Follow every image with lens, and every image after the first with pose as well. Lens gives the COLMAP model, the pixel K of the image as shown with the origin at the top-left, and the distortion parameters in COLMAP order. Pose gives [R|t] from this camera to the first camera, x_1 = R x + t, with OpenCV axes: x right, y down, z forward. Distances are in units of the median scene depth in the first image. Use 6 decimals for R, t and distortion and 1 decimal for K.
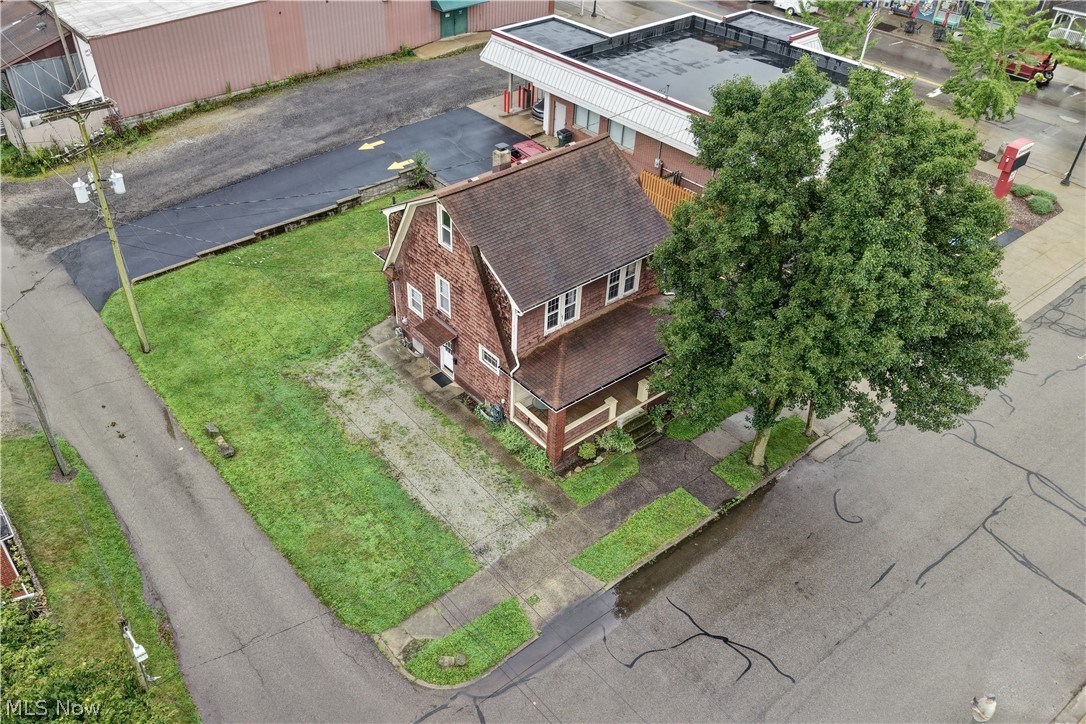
lens RADIAL K [[885.9, 0, 468.7], [0, 885.9, 362.0], [0, 0, 1]] dist [0.095949, -0.145388]
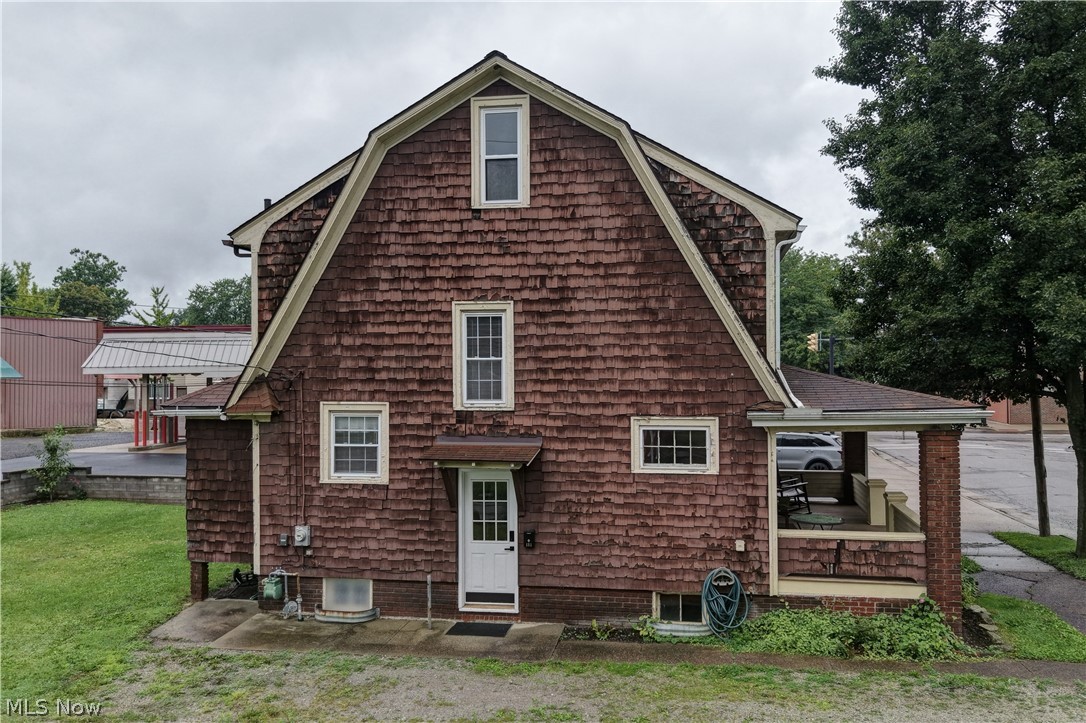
lens RADIAL K [[886.3, 0, 546.3], [0, 886.3, 373.2], [0, 0, 1]] dist [0.025489, -0.007046]
pose [[0.730297, 0.019747, 0.682845, -0.257469], [0.417925, 0.777782, -0.469461, 0.118709], [-0.540375, 0.628224, 0.559759, 0.710973]]
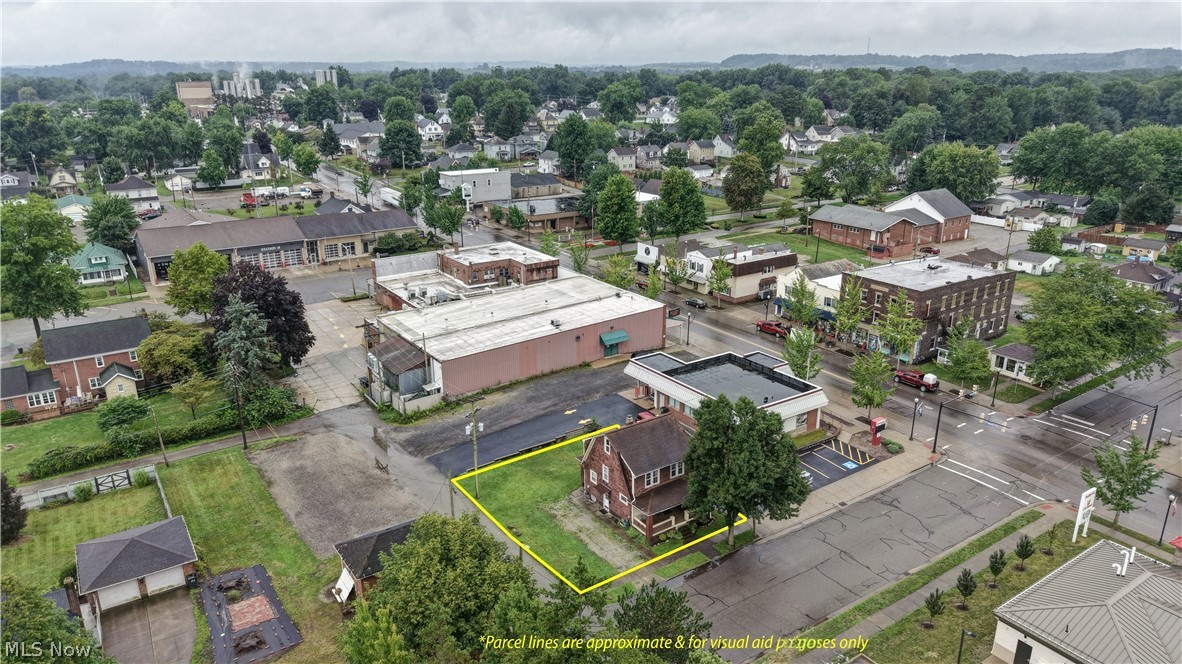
lens RADIAL K [[798.5, 0, 594.9], [0, 798.5, 337.8], [0, 0, 1]] dist [0.053495, -0.004608]
pose [[0.999290, 0.019273, -0.032384, 0.006041], [-0.028507, 0.948631, -0.315098, 0.250316], [0.024648, 0.315797, 0.948506, -1.151941]]
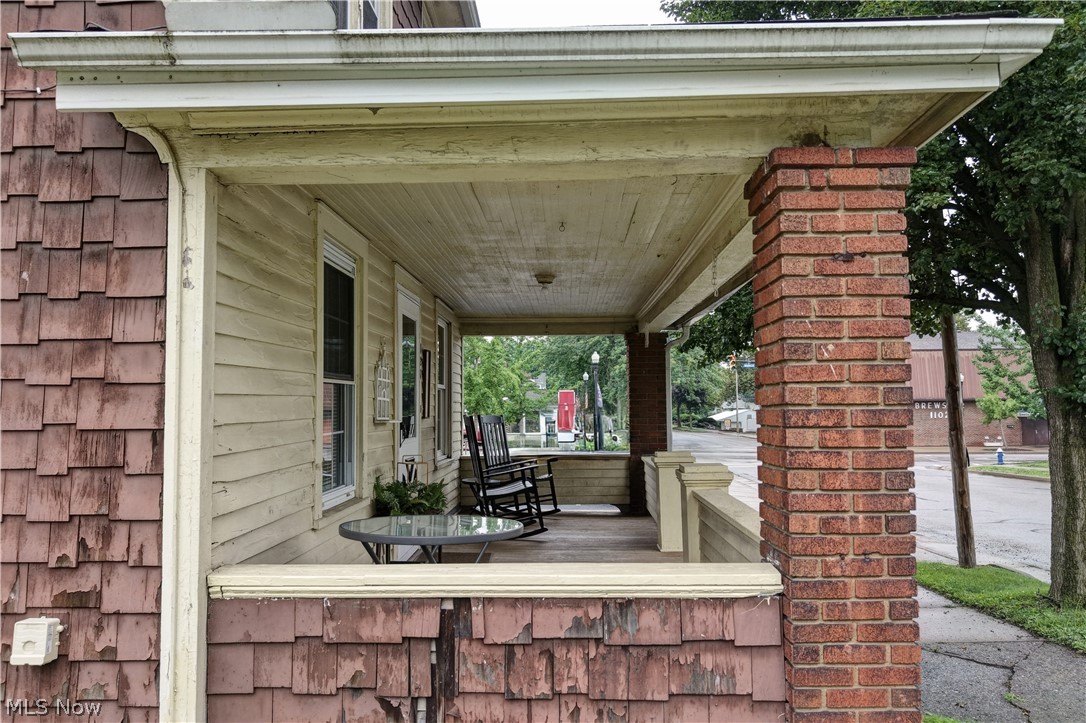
lens RADIAL K [[886.3, 0, 546.3], [0, 886.3, 373.2], [0, 0, 1]] dist [0.025489, -0.007046]
pose [[0.616750, 0.057168, 0.785080, -0.001420], [0.485168, 0.757783, -0.436322, 0.079762], [-0.619864, 0.649998, 0.439626, 0.825539]]
